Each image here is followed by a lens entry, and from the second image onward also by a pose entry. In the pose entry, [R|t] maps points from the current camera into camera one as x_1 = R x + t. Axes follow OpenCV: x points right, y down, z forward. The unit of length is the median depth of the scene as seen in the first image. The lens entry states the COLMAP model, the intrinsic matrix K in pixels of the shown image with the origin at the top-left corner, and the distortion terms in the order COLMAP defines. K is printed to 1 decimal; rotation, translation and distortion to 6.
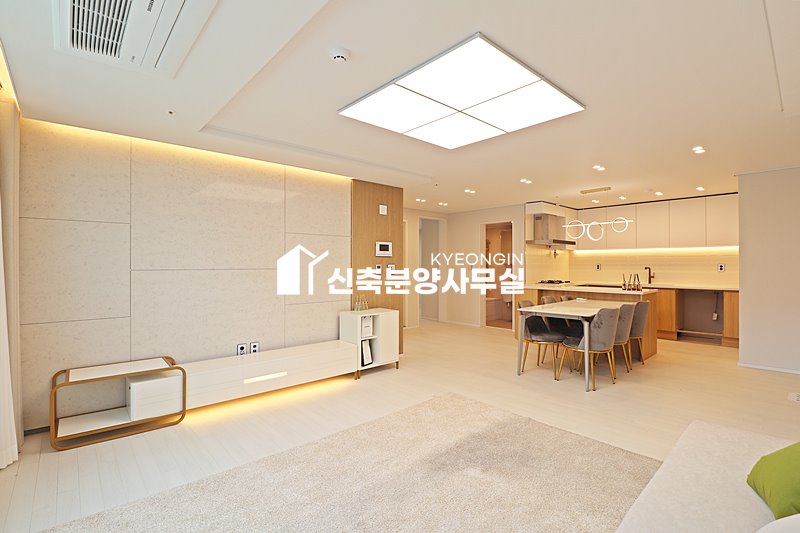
lens RADIAL K [[371.8, 0, 404.5], [0, 371.8, 262.3], [0, 0, 1]] dist [0.001892, -0.014525]
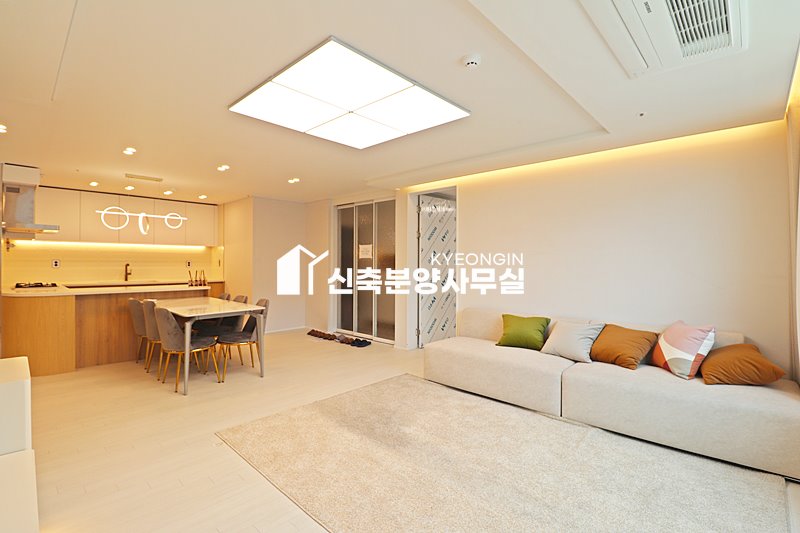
lens RADIAL K [[371.8, 0, 404.5], [0, 371.8, 262.3], [0, 0, 1]] dist [0.001892, -0.014525]
pose [[-0.080546, 0.001061, 0.996750, -0.523552], [-0.013354, 0.999909, -0.002143, 0.003534], [-0.996661, -0.013483, -0.080524, 0.553569]]
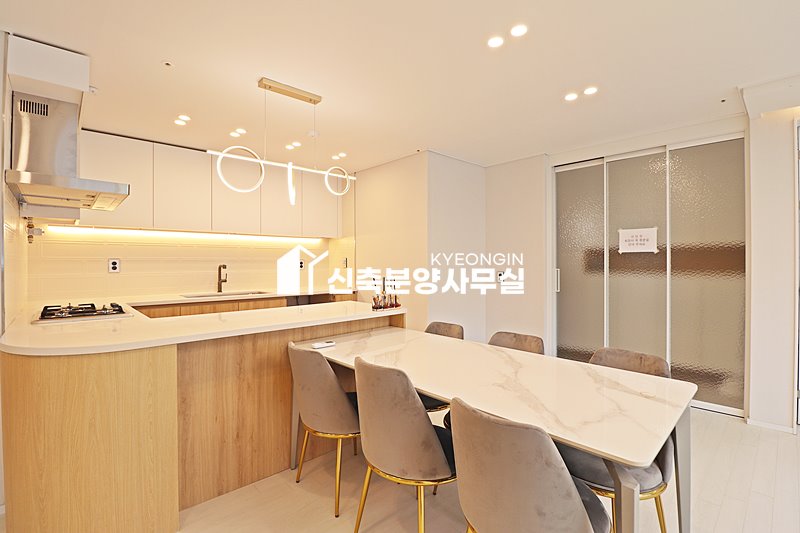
lens RADIAL K [[371.8, 0, 404.5], [0, 371.8, 262.3], [0, 0, 1]] dist [0.001892, -0.014525]
pose [[-0.014778, -0.000341, 0.999891, 0.084651], [-0.006156, 0.999981, 0.000250, 0.010803], [-0.999872, -0.006151, -0.014779, 1.076516]]
